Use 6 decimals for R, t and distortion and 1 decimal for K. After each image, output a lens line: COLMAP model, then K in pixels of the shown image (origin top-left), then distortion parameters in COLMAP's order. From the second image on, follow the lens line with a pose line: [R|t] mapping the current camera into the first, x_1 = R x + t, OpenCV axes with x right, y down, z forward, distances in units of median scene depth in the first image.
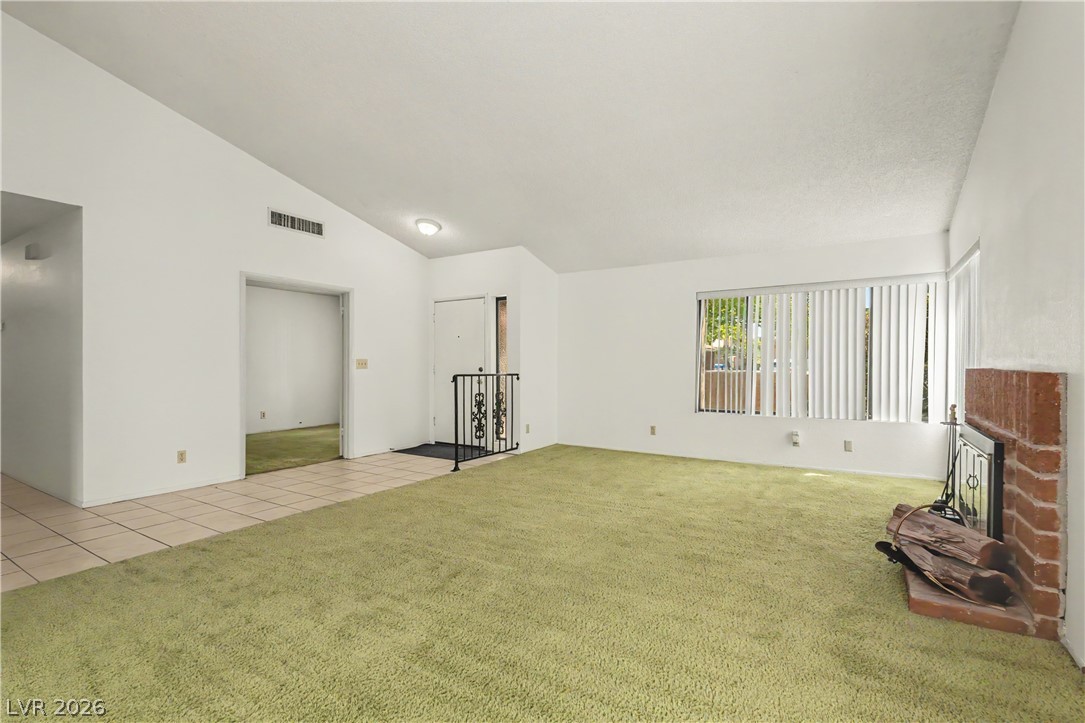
lens RADIAL K [[497.9, 0, 538.4], [0, 497.9, 364.2], [0, 0, 1]] dist [0.003476, -0.000617]
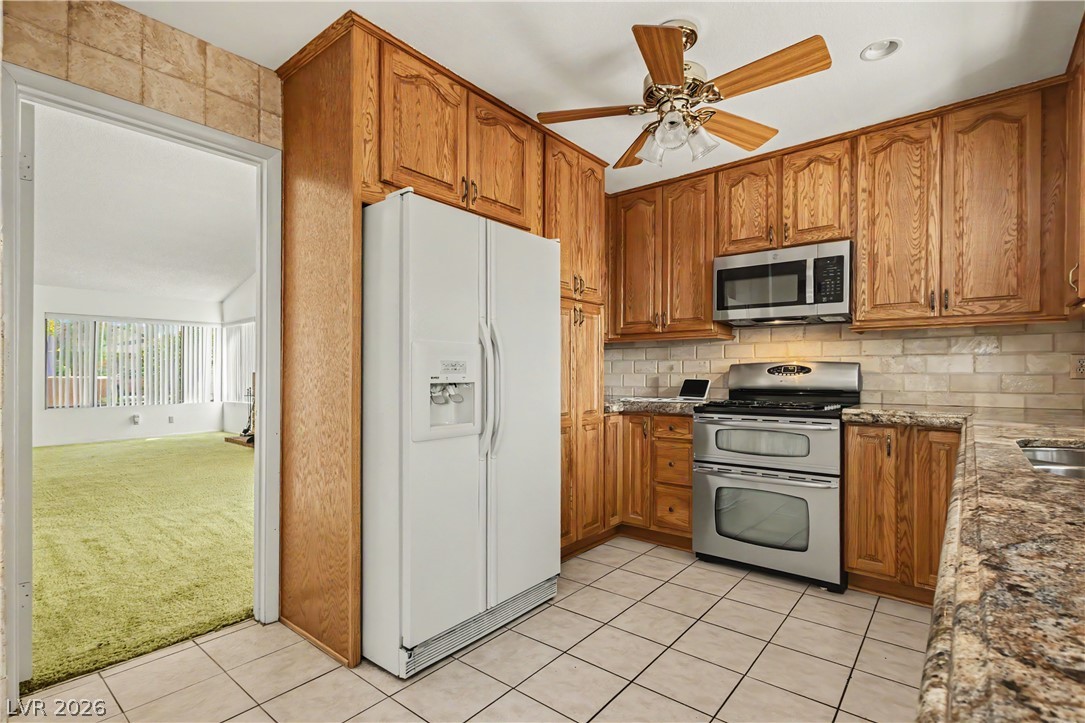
lens RADIAL K [[515.9, 0, 541.0], [0, 515.9, 373.4], [0, 0, 1]] dist [0.005569, 0.000151]
pose [[0.124764, -0.001293, 0.992186, -0.889709], [0.000449, 0.999999, 0.001246, 0.007967], [-0.992186, 0.000290, 0.124764, -0.412469]]
